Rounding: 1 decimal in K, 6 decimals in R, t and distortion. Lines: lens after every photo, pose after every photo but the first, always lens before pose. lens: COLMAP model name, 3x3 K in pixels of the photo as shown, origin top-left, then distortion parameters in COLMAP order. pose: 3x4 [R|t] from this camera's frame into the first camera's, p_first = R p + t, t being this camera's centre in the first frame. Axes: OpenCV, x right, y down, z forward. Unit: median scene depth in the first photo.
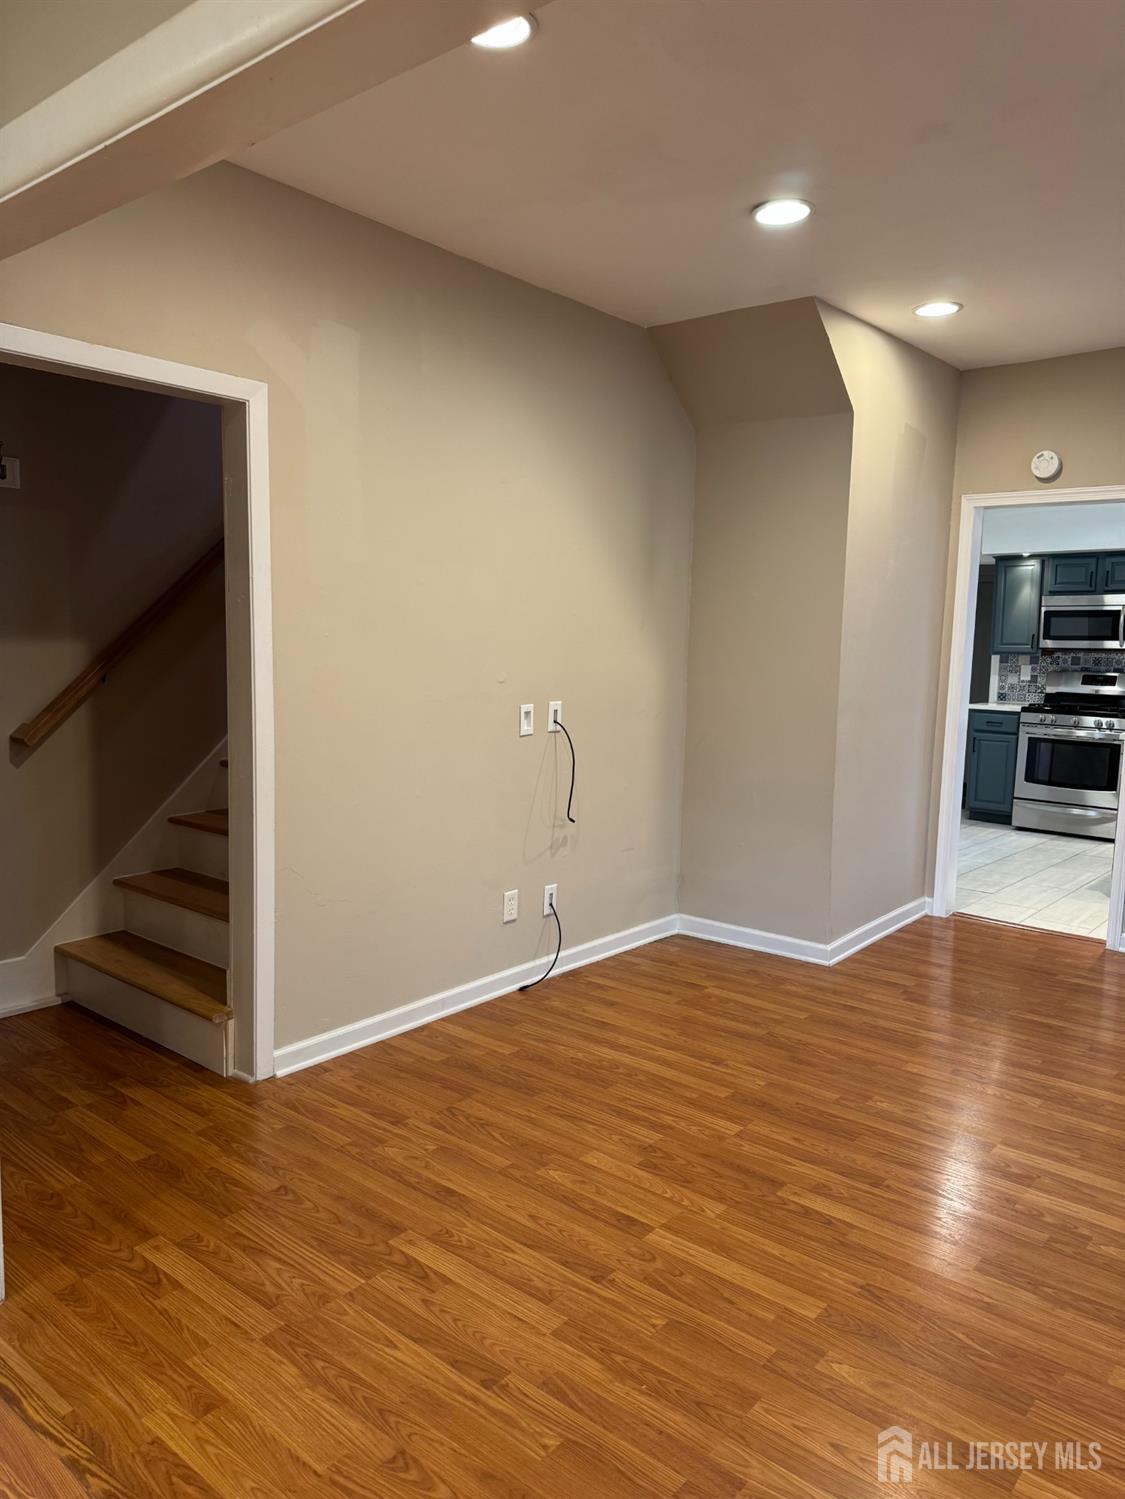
lens RADIAL K [[1056.9, 0, 558.5], [0, 1056.9, 750.6], [0, 0, 1]] dist [-0.002636, -0.005930]
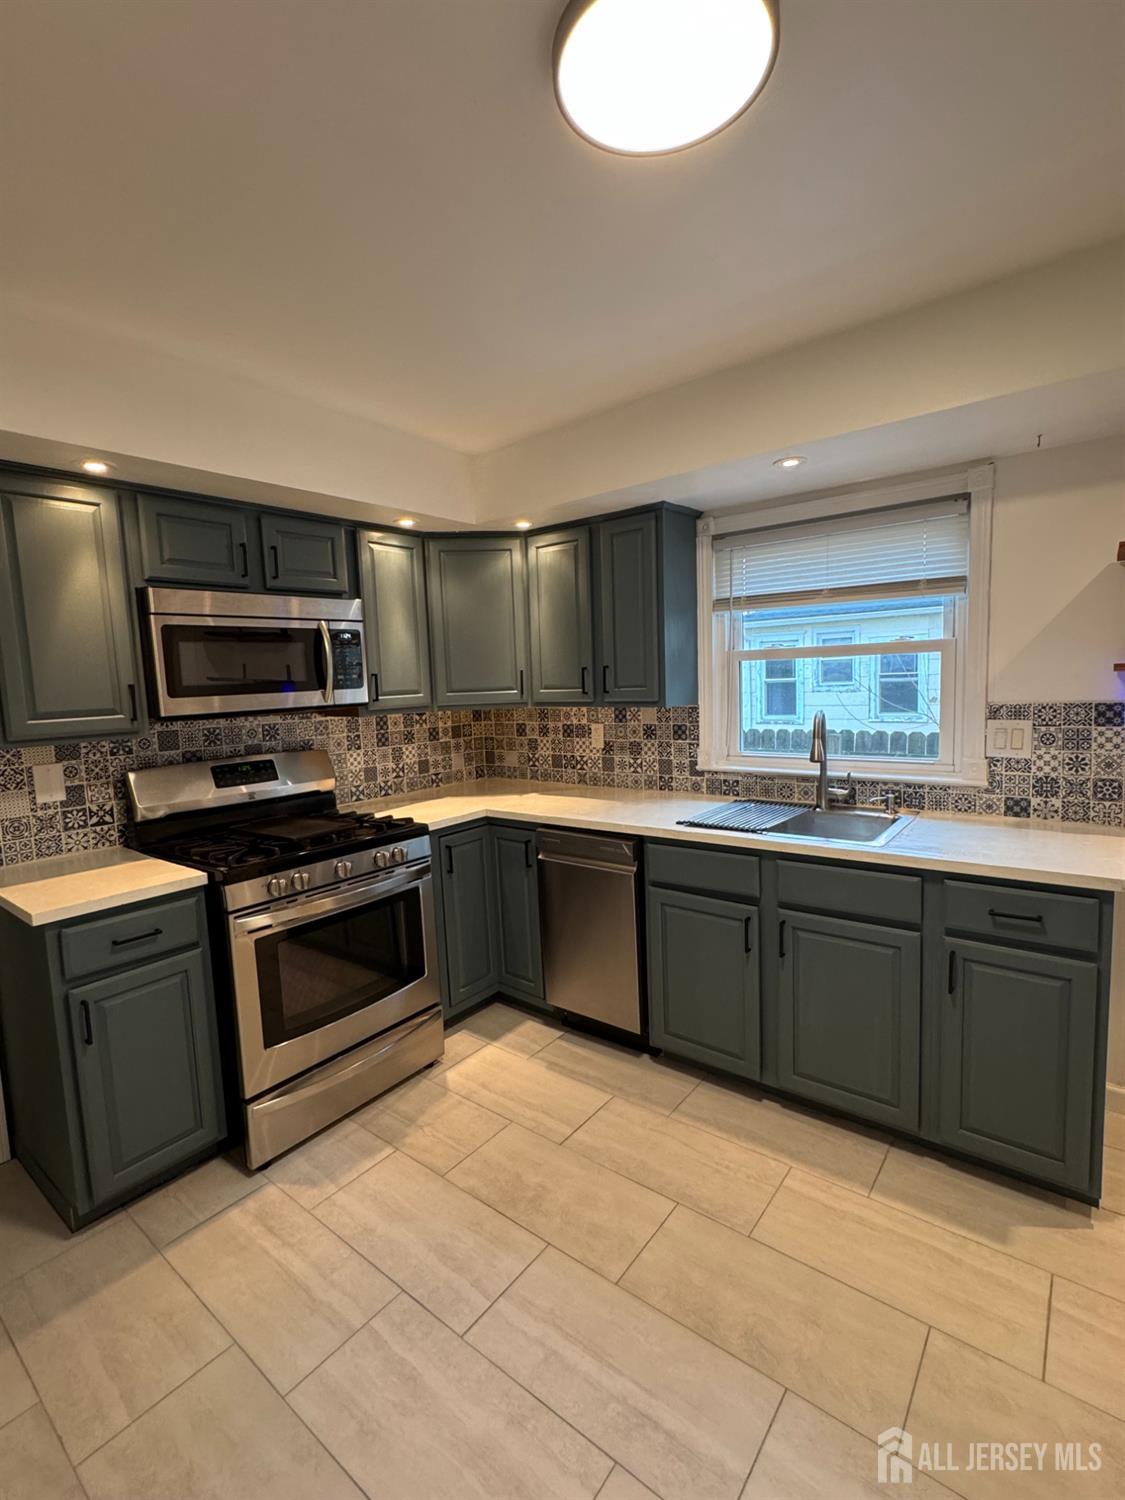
lens RADIAL K [[685.2, 0, 570.7], [0, 685.2, 750.6], [0, 0, 1]] dist [0.000487, 0.001412]
pose [[-0.039502, -0.127994, 0.990988, 0.188522], [0.142325, 0.980929, 0.132368, -0.097958], [-0.989031, 0.146271, -0.020532, 0.854729]]
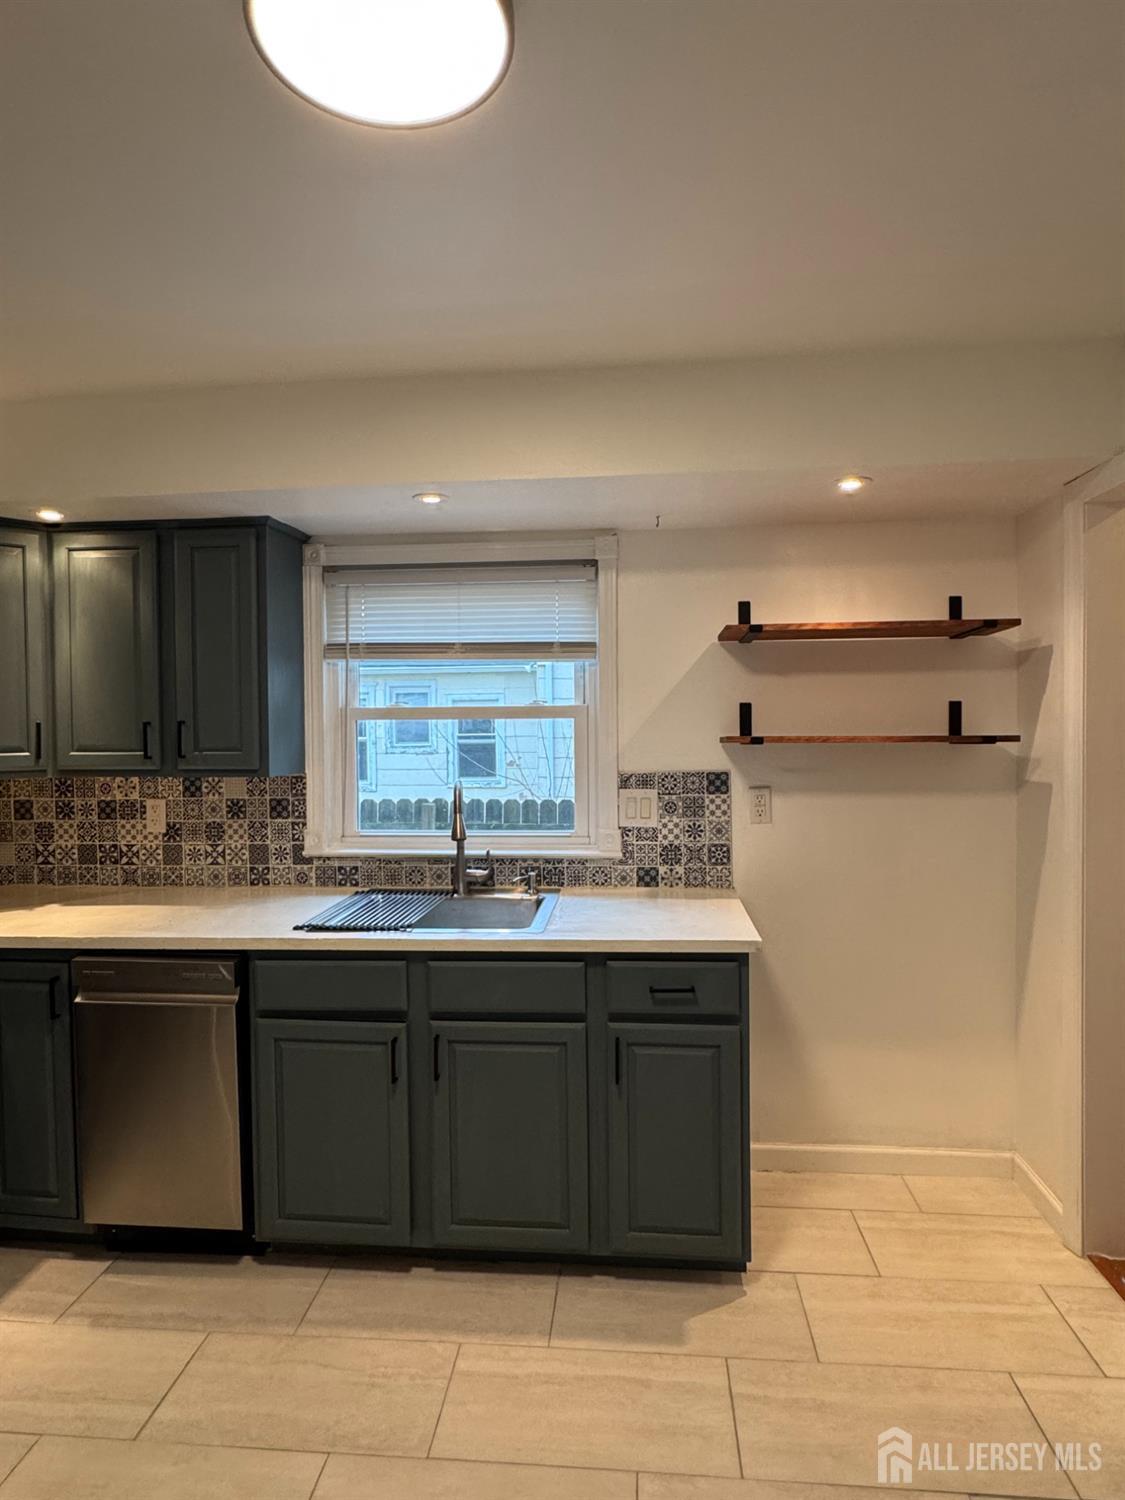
lens RADIAL K [[831.0, 0, 564.0], [0, 831.0, 749.6], [0, 0, 1]] dist [-0.001495, 0.004580]
pose [[-0.572170, -0.044423, 0.818931, 0.195367], [0.082624, 0.990330, 0.111448, -0.100820], [-0.815963, 0.131431, -0.562966, 0.868741]]
